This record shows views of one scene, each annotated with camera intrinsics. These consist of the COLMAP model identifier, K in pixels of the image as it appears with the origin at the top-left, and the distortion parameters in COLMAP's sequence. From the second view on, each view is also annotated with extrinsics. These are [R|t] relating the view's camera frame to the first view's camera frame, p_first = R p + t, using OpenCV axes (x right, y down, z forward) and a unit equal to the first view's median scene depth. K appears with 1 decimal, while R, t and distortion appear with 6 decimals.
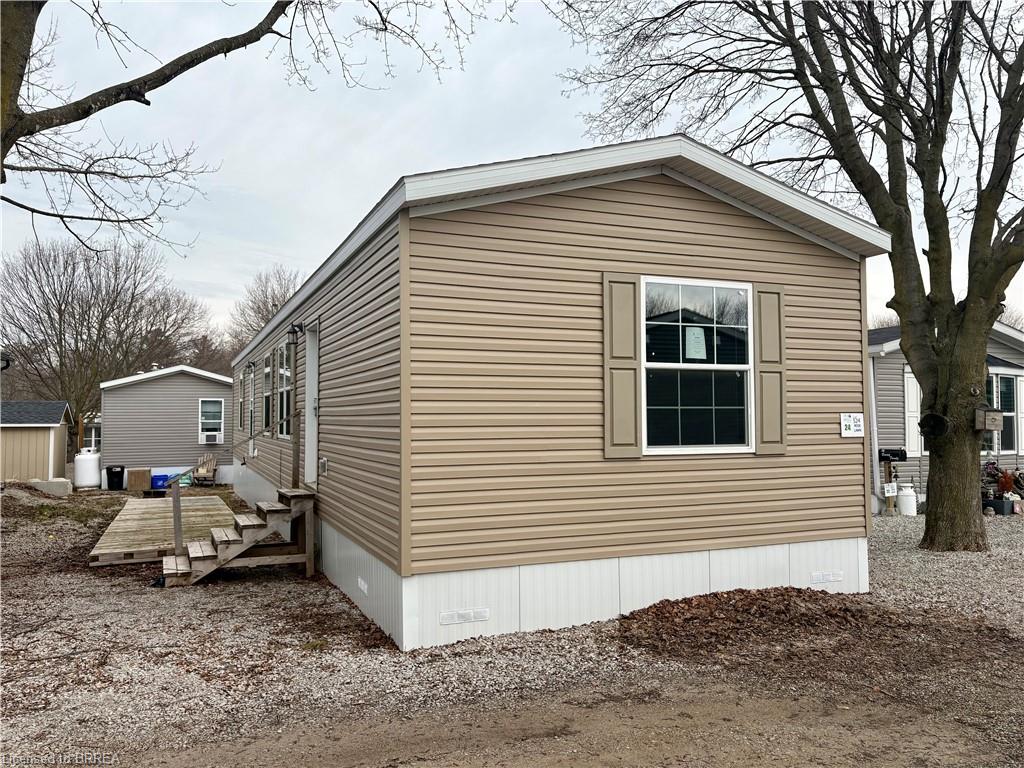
lens RADIAL K [[778.6, 0, 512.0], [0, 778.6, 385.5], [0, 0, 1]] dist [0.045735, -0.044811]
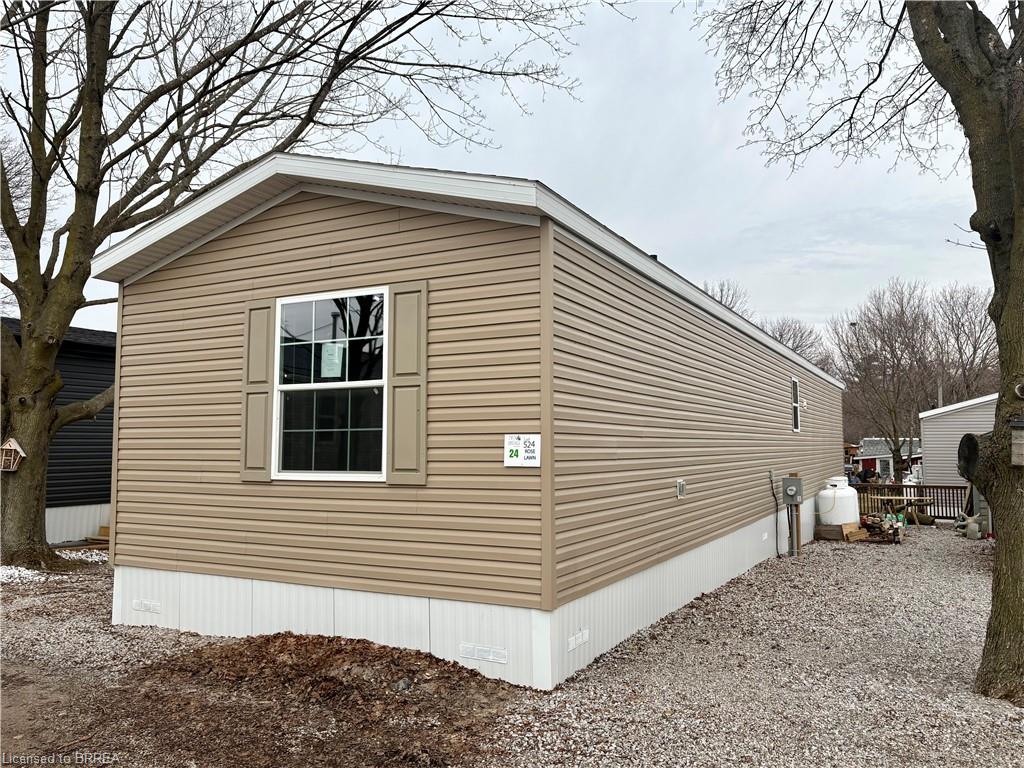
lens RADIAL K [[778.6, 0, 521.0], [0, 778.6, 383.3], [0, 0, 1]] dist [0.045735, -0.044811]
pose [[0.627387, -0.058288, -0.776523, 1.093178], [0.031043, 0.998274, -0.049853, 0.025931], [0.778089, 0.007171, 0.628113, 0.592406]]
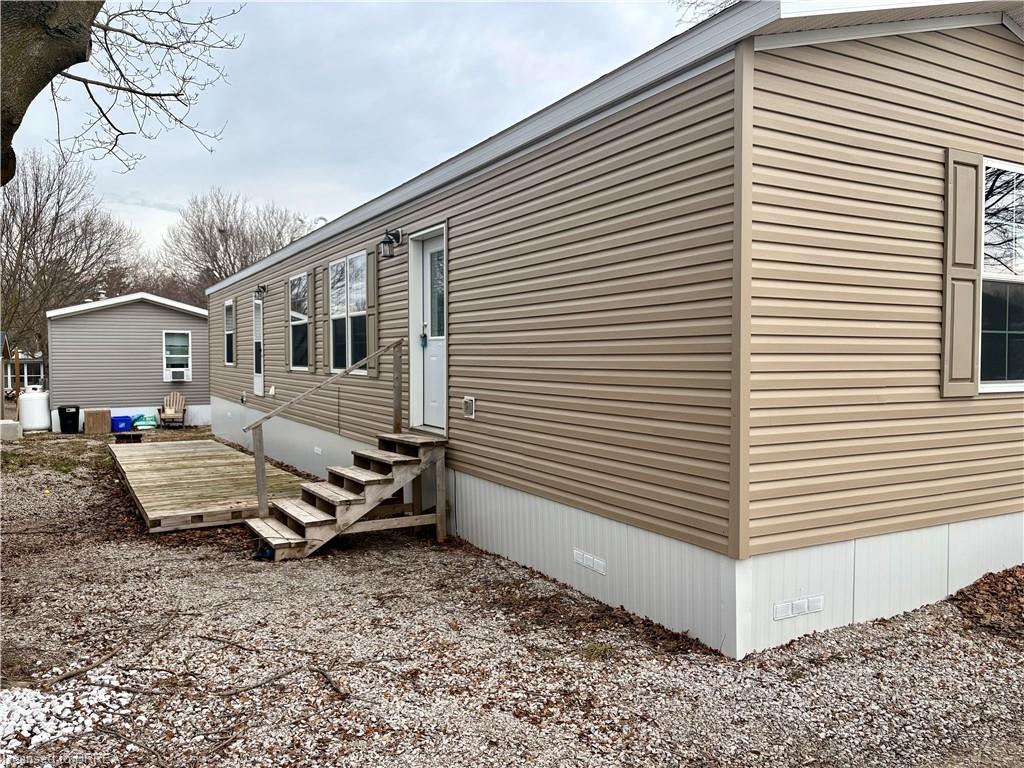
lens RADIAL K [[778.6, 0, 520.4], [0, 778.6, 382.8], [0, 0, 1]] dist [0.045735, -0.044811]
pose [[0.993998, 0.000798, 0.109397, -0.351761], [-0.008935, 0.997225, 0.073915, 0.024468], [-0.109035, -0.074449, 0.991246, 0.263076]]
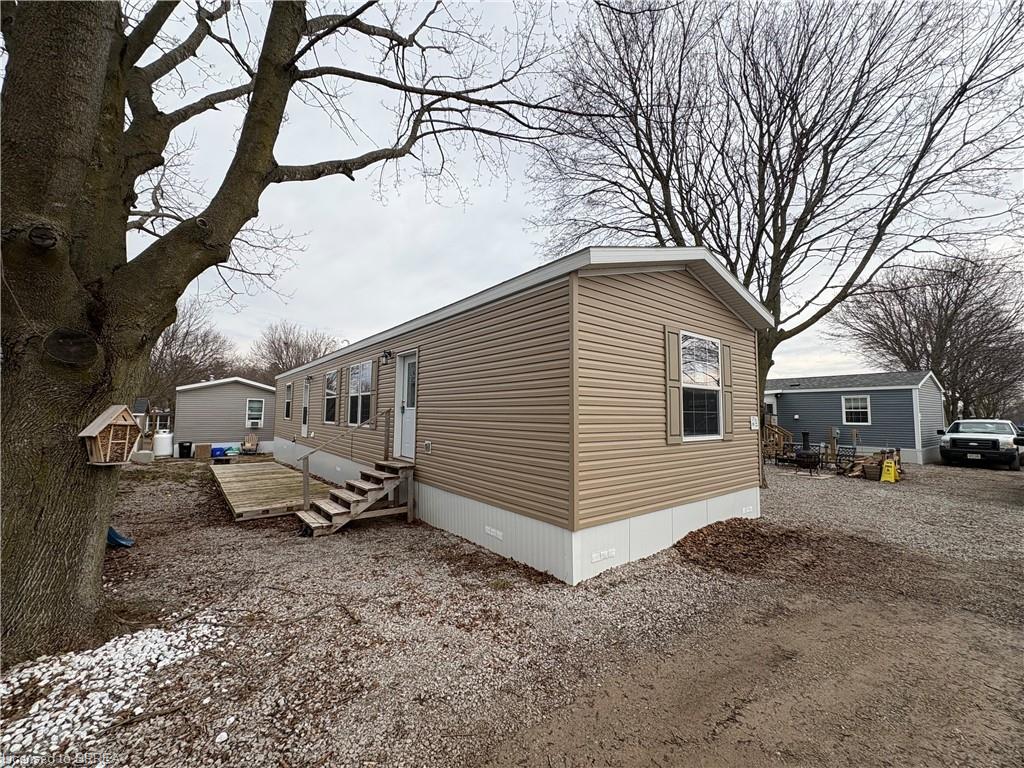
lens RADIAL K [[408.8, 0, 512.4], [0, 408.8, 382.8], [0, 0, 1]] dist [0.001082, -0.000205]
pose [[0.965904, 0.033241, 0.256759, -0.369177], [-0.024557, 0.999015, -0.036957, 0.008244], [-0.257734, 0.029391, 0.965769, 0.265599]]
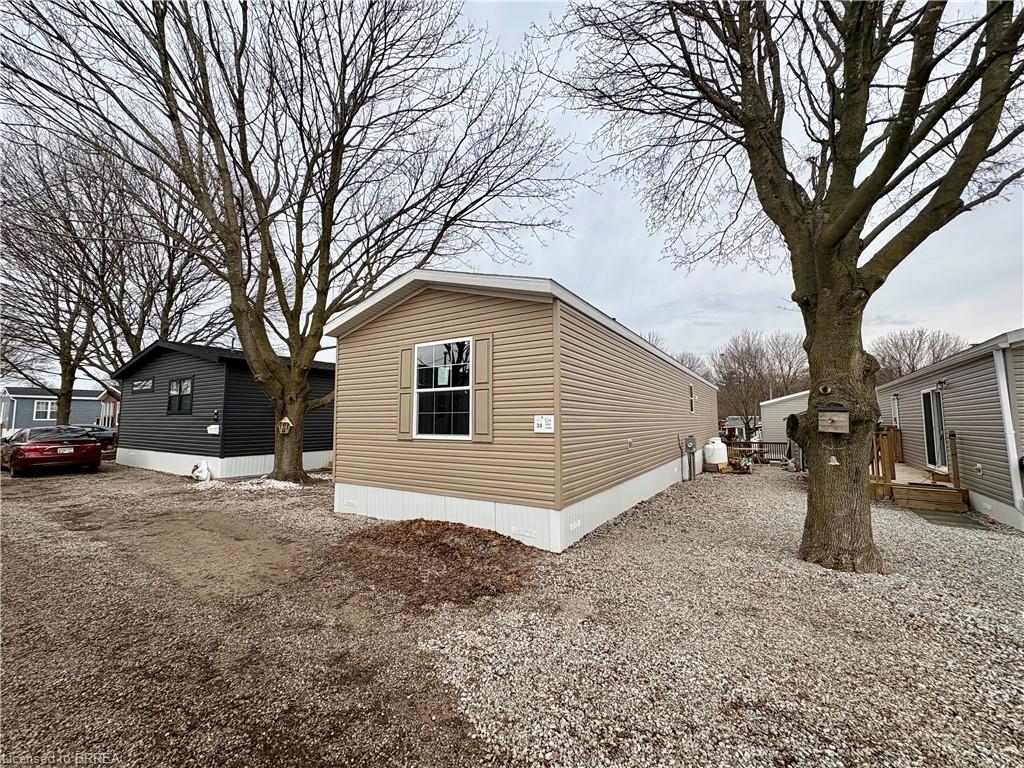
lens RADIAL K [[408.8, 0, 512.6], [0, 408.8, 384.1], [0, 0, 1]] dist [0.001082, -0.000205]
pose [[0.569488, -0.069724, -0.819037, 1.079443], [0.033638, 0.997538, -0.061530, 0.025465], [0.821311, 0.007490, 0.570432, 0.601291]]
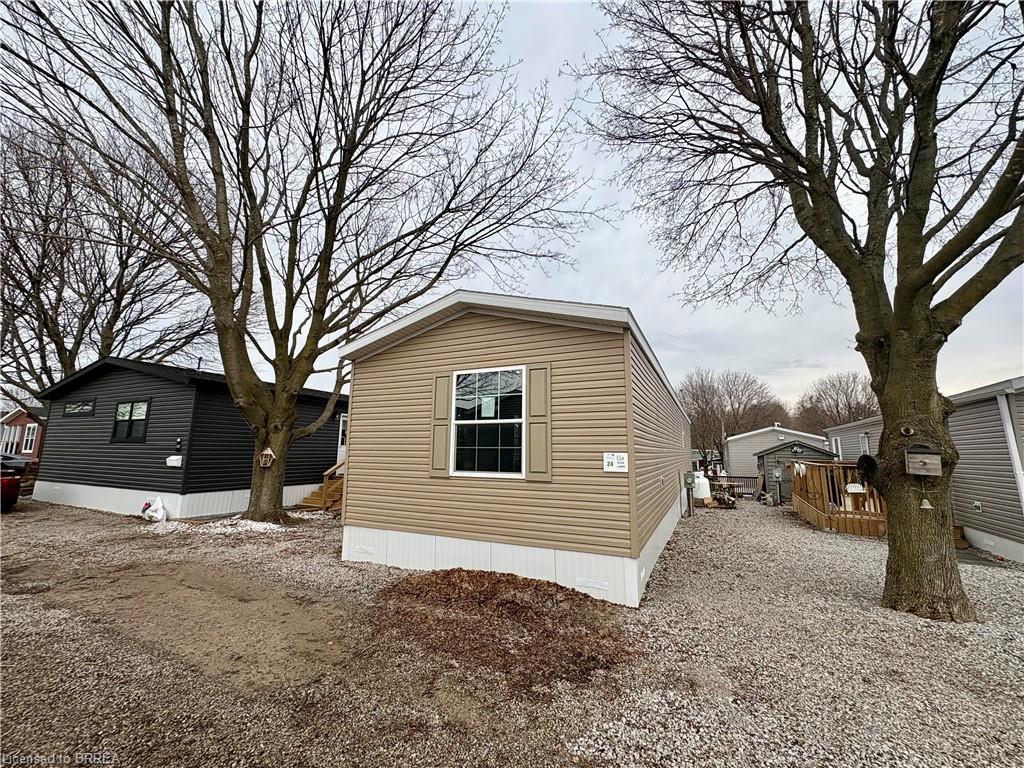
lens RADIAL K [[408.8, 0, 512.5], [0, 408.8, 383.3], [0, 0, 1]] dist [0.001082, -0.000205]
pose [[0.662081, -0.112211, -0.740984, 0.899497], [0.019050, 0.990928, -0.133039, 0.010109], [0.749190, 0.073967, 0.658212, 0.477098]]
